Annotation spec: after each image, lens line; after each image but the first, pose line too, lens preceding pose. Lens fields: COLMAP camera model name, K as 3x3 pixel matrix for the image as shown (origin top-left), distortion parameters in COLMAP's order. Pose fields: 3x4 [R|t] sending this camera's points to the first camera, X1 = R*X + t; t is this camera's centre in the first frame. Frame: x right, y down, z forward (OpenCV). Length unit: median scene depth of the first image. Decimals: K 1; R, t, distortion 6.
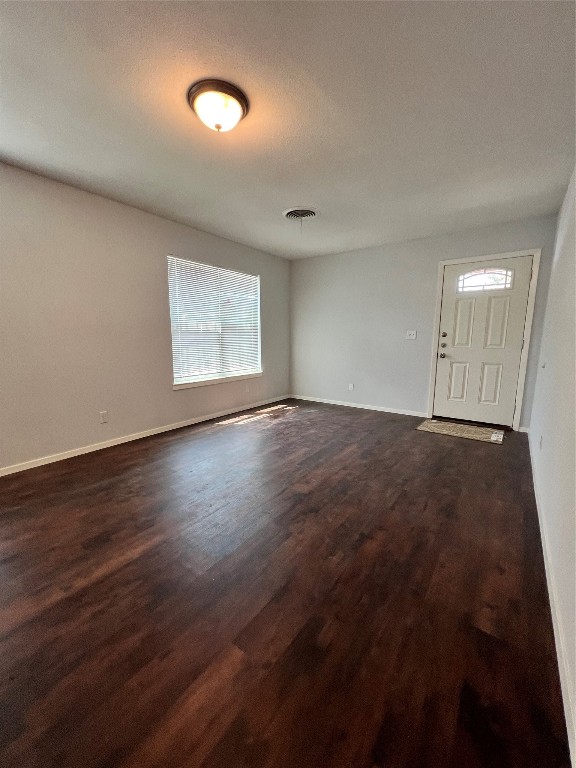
lens RADIAL K [[308.1, 0, 286.2], [0, 308.1, 386.3], [0, 0, 1]] dist [-0.000425, 0.000783]
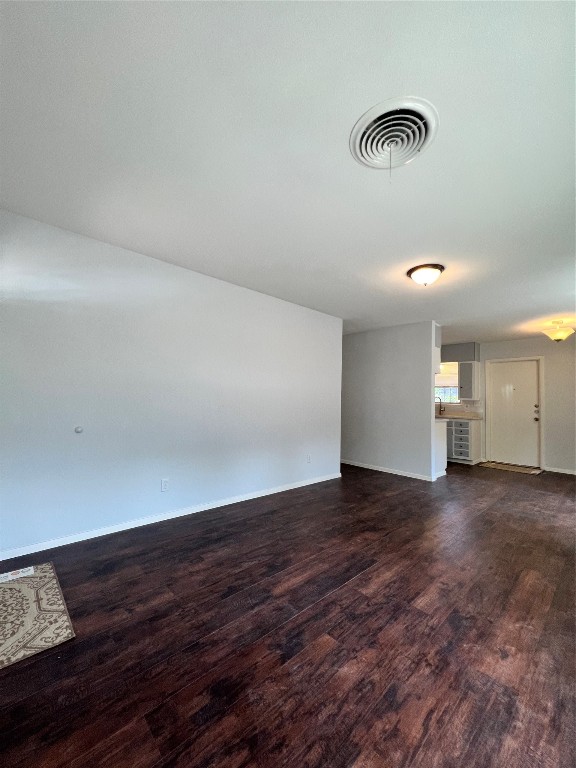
lens RADIAL K [[305.8, 0, 288.0], [0, 305.8, 384.0], [0, 0, 1]] dist [0.003555, 0.000190]
pose [[-0.982199, -0.018762, 0.186902, 0.128631], [0.001565, 0.994147, 0.108020, -0.301496], [-0.187835, 0.106390, -0.976422, 1.814627]]
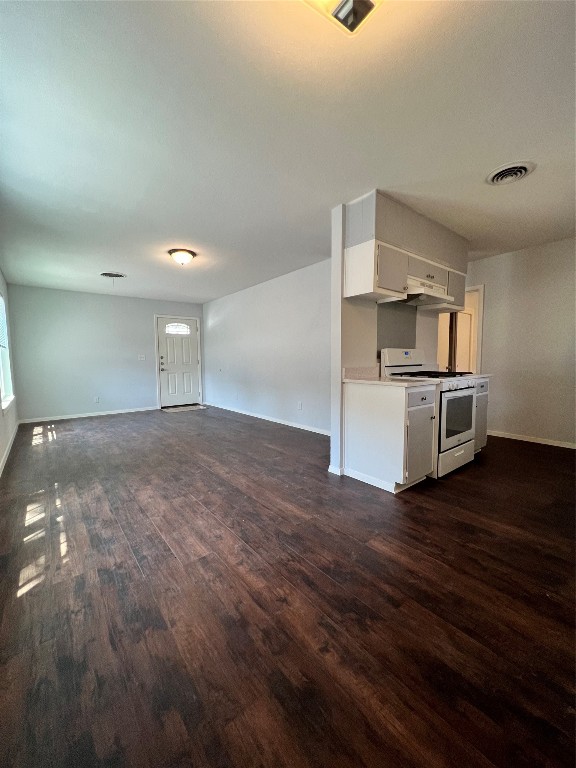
lens RADIAL K [[305.8, 0, 286.5], [0, 305.8, 385.4], [0, 0, 1]] dist [0.003555, 0.000190]
pose [[0.258387, -0.086705, 0.962143, -1.419924], [0.165346, 0.985237, 0.044382, 0.034947], [-0.951786, 0.147618, 0.268909, -0.118526]]
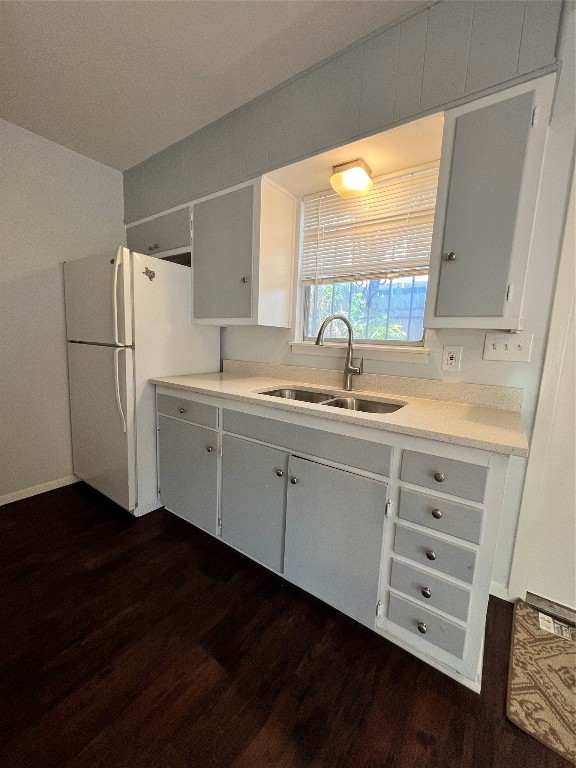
lens RADIAL K [[308.1, 0, 287.6], [0, 308.1, 384.4], [0, 0, 1]] dist [-0.000425, 0.000783]
pose [[-0.998655, -0.044828, -0.026067, -0.496911], [-0.050471, 0.955659, 0.290117, 0.030284], [0.011906, 0.291042, -0.956636, -0.227135]]
